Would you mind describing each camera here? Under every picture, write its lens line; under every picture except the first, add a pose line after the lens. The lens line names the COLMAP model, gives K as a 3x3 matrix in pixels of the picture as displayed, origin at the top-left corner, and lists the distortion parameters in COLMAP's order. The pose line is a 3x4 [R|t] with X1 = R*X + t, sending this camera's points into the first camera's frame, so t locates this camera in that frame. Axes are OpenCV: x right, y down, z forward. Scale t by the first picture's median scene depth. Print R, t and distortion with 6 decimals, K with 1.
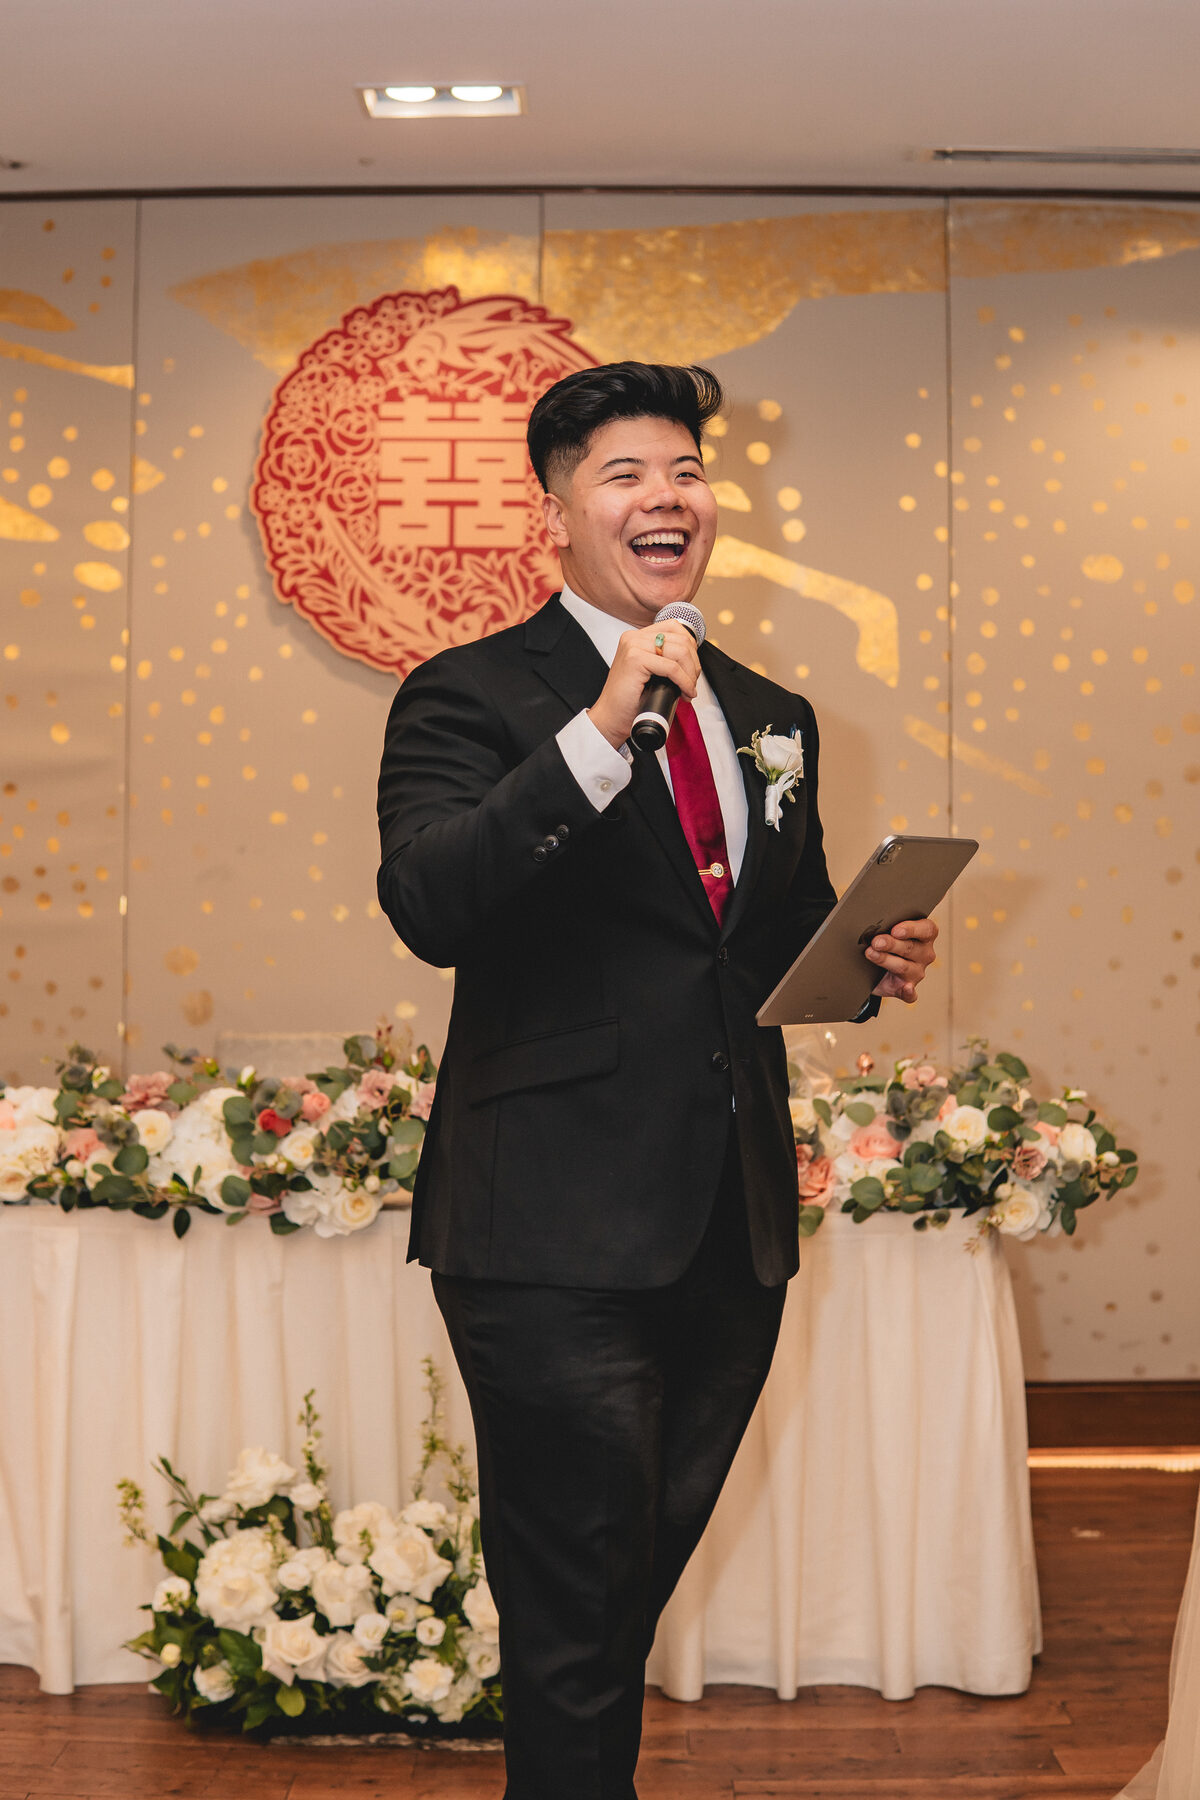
lens RADIAL K [[2521.5, 0, 618.0], [0, 2521.5, 891.5], [0, 0, 1]] dist [-0.156377, -0.119356]
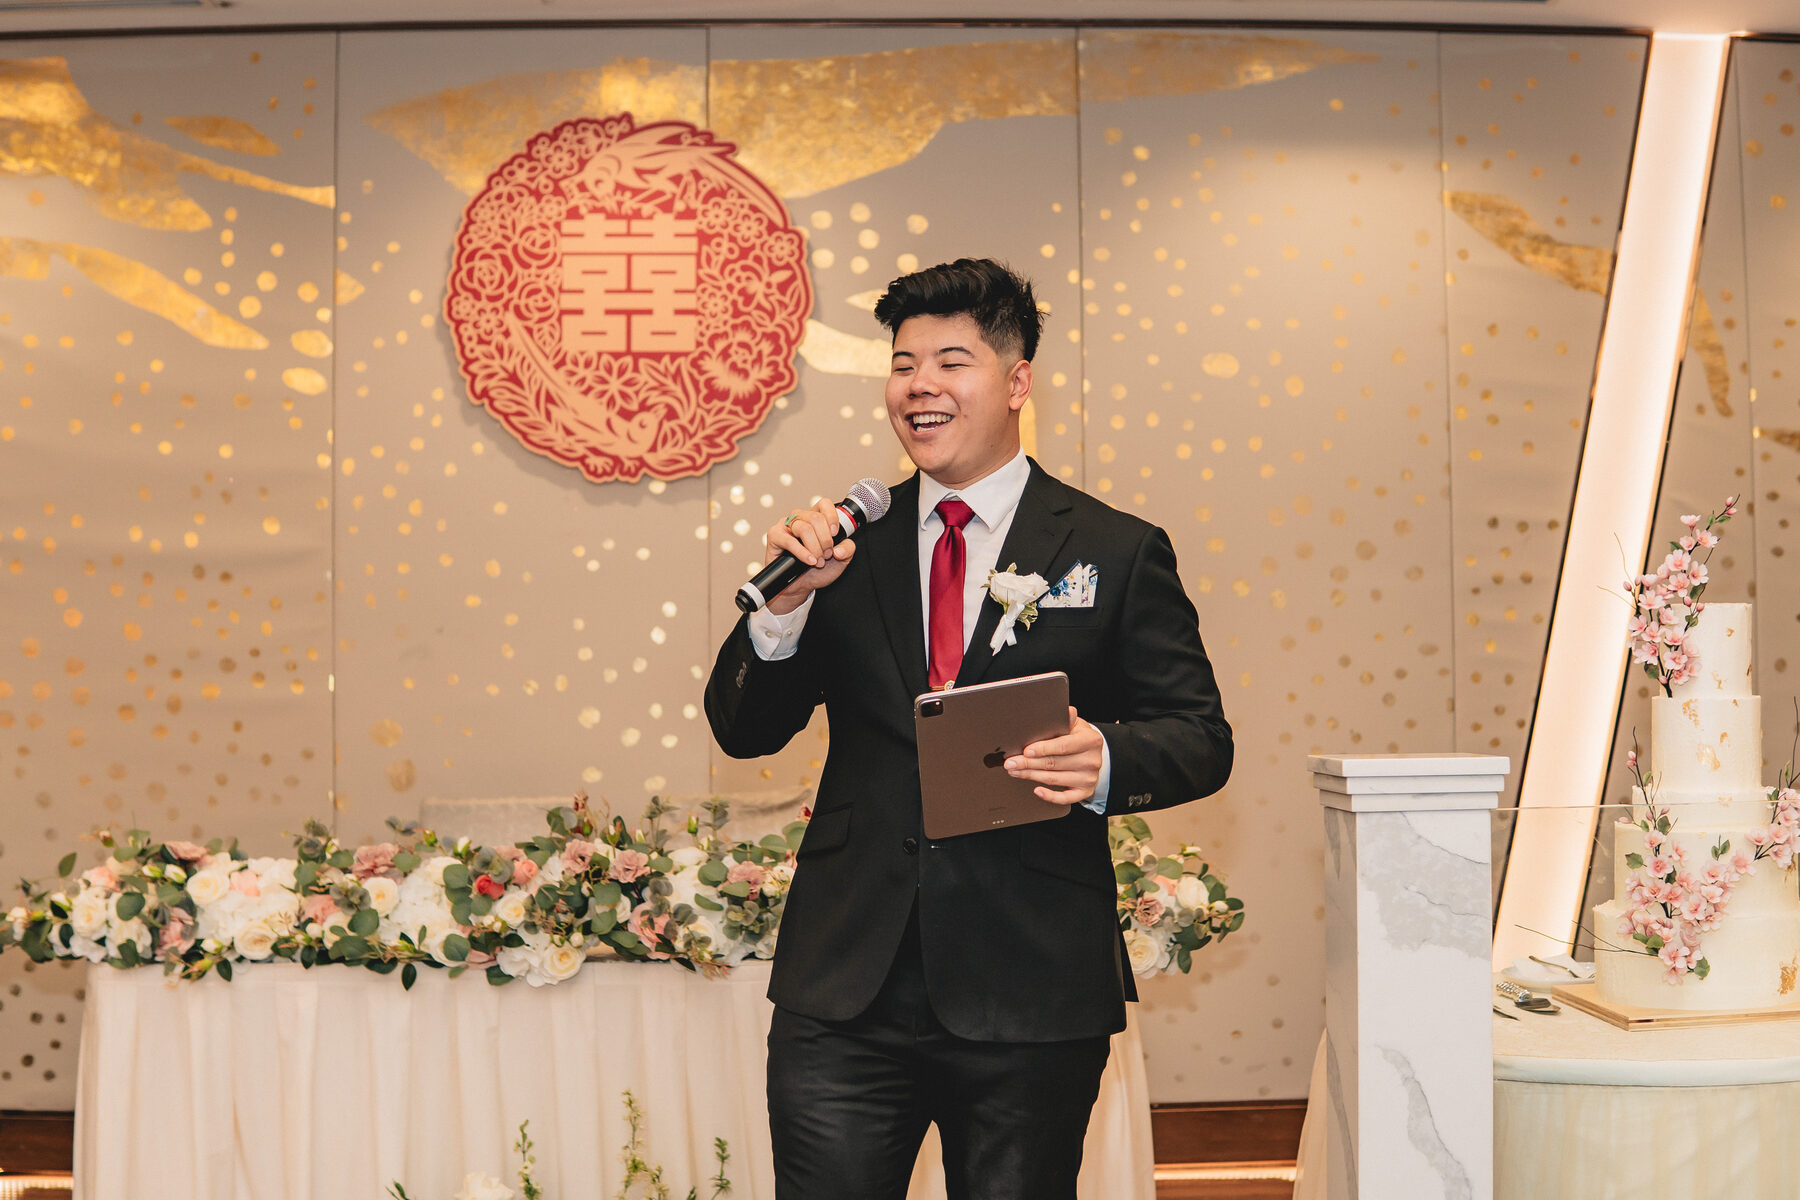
lens RADIAL K [[2521.5, 0, 900.0], [0, 2521.5, 600.0], [0, 0, 1]] dist [-0.156377, -0.119356]
pose [[0.998683, -0.012386, 0.049785, -0.003985], [0.012851, 0.999877, -0.009028, -0.017464], [-0.049667, 0.009656, 0.998719, -0.100094]]
